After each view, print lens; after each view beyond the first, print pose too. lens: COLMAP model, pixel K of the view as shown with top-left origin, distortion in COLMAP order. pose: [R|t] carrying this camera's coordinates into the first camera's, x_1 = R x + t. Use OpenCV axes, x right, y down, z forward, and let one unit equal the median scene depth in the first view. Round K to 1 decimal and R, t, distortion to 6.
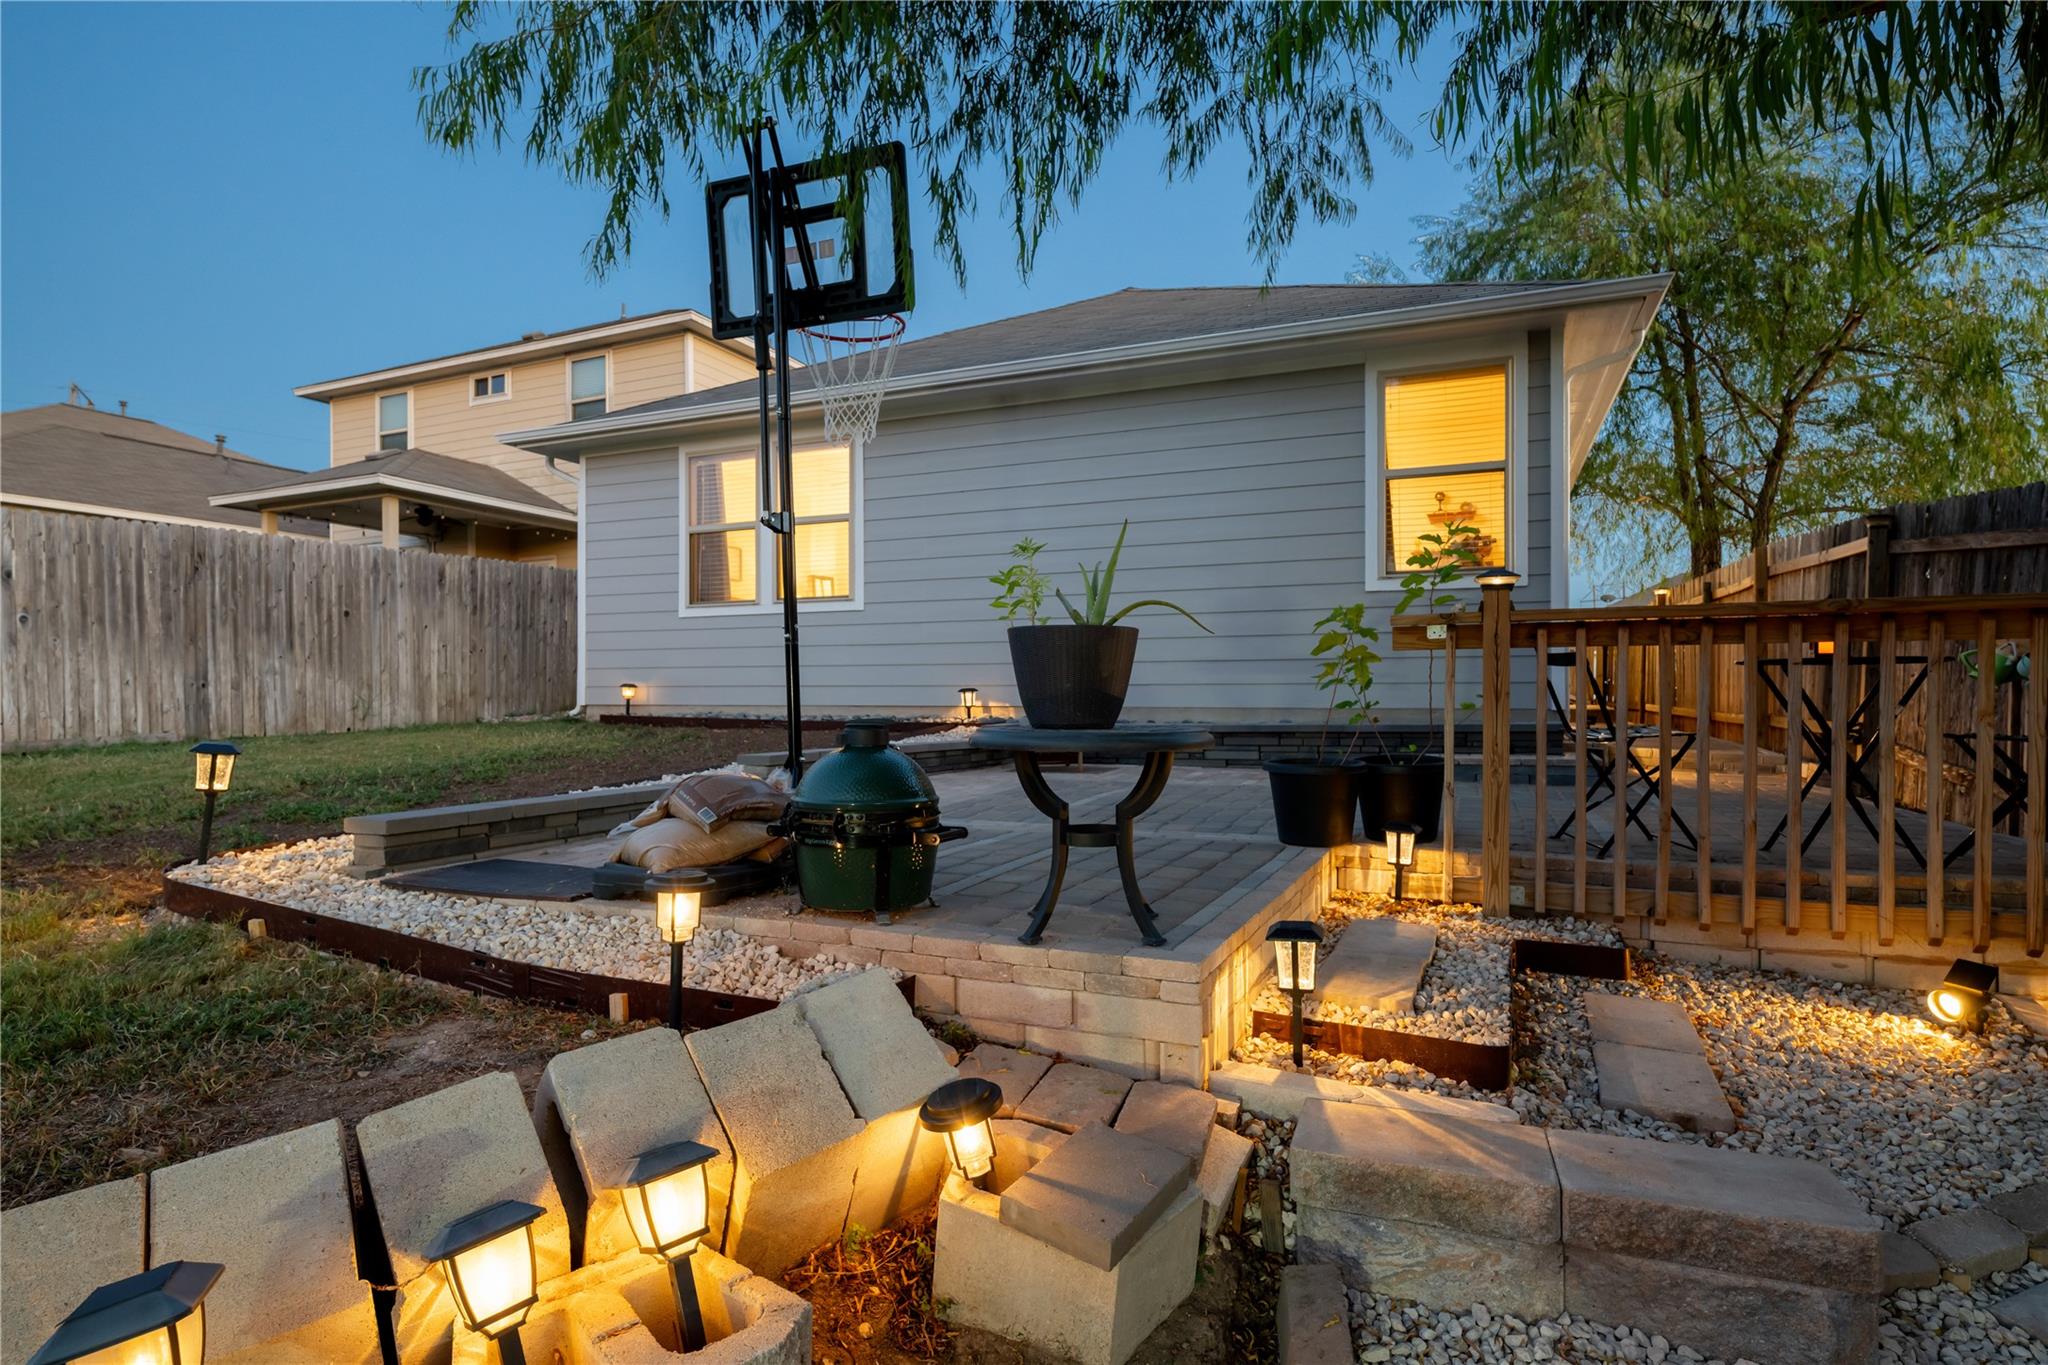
lens RADIAL K [[1040.6, 0, 1024.5], [0, 1040.6, 696.3], [0, 0, 1]] dist [-0.008041, -0.000442]
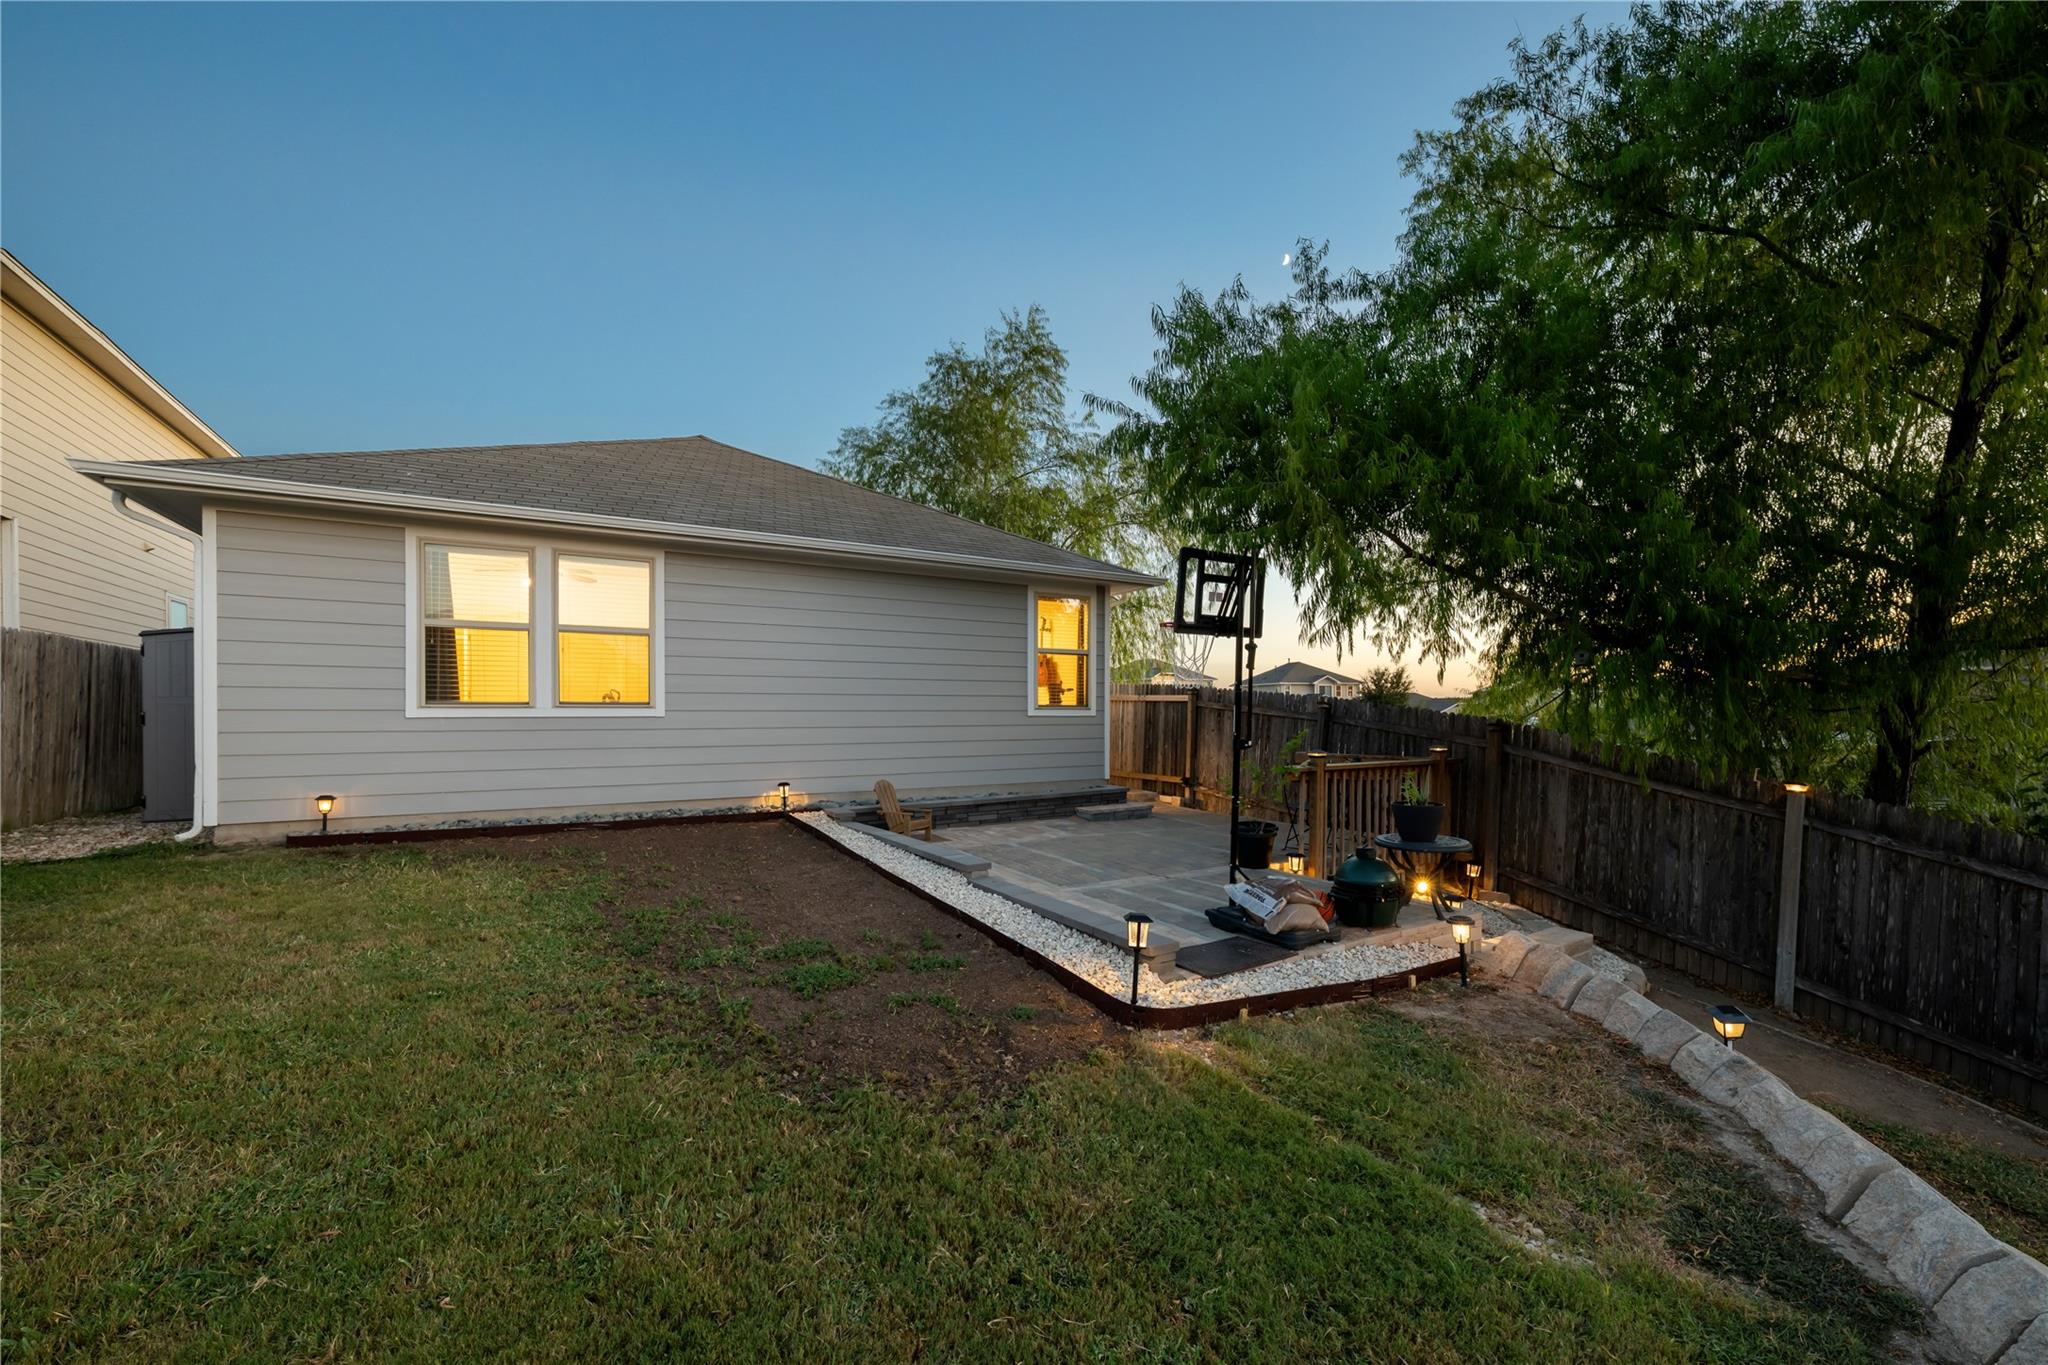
lens RADIAL K [[826.1, 0, 1022.7], [0, 826.1, 709.3], [0, 0, 1]] dist [0.000953, -0.000127]
pose [[0.585290, 0.003354, 0.810817, -0.603463], [0.001239, 0.999987, -0.005031, -0.079152], [-0.810823, 0.003950, 0.585278, 0.147542]]
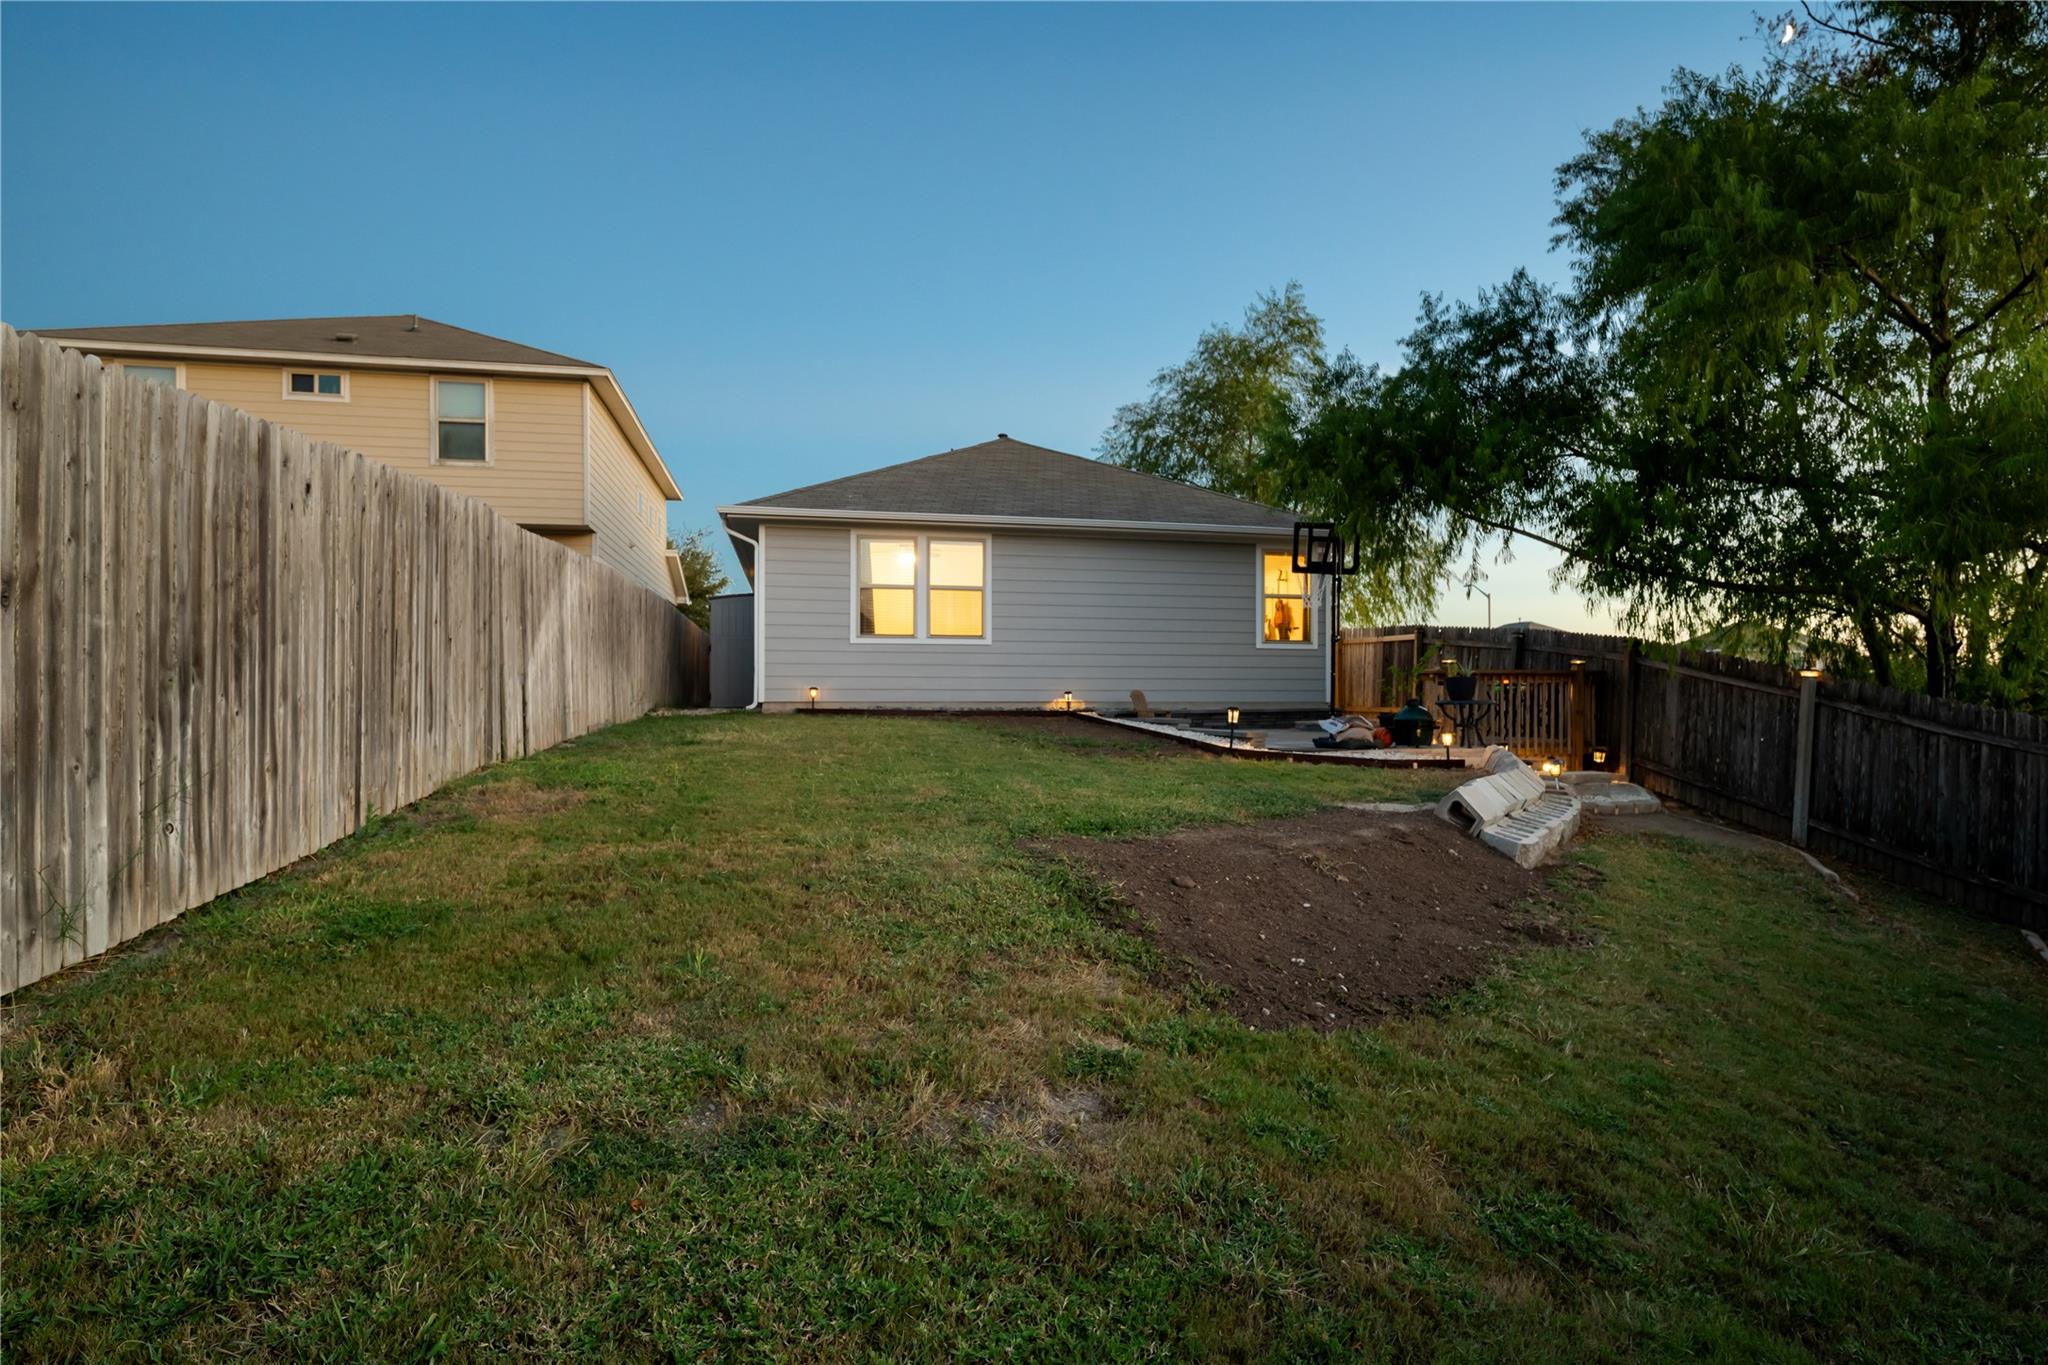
lens RADIAL K [[1040.6, 0, 1019.5], [0, 1040.6, 688.5], [0, 0, 1]] dist [-0.008041, -0.000442]
pose [[0.813784, 0.008505, 0.581106, -1.009970], [-0.000325, 0.999899, -0.014178, 0.010792], [-0.581168, 0.011349, 0.813704, -0.363727]]
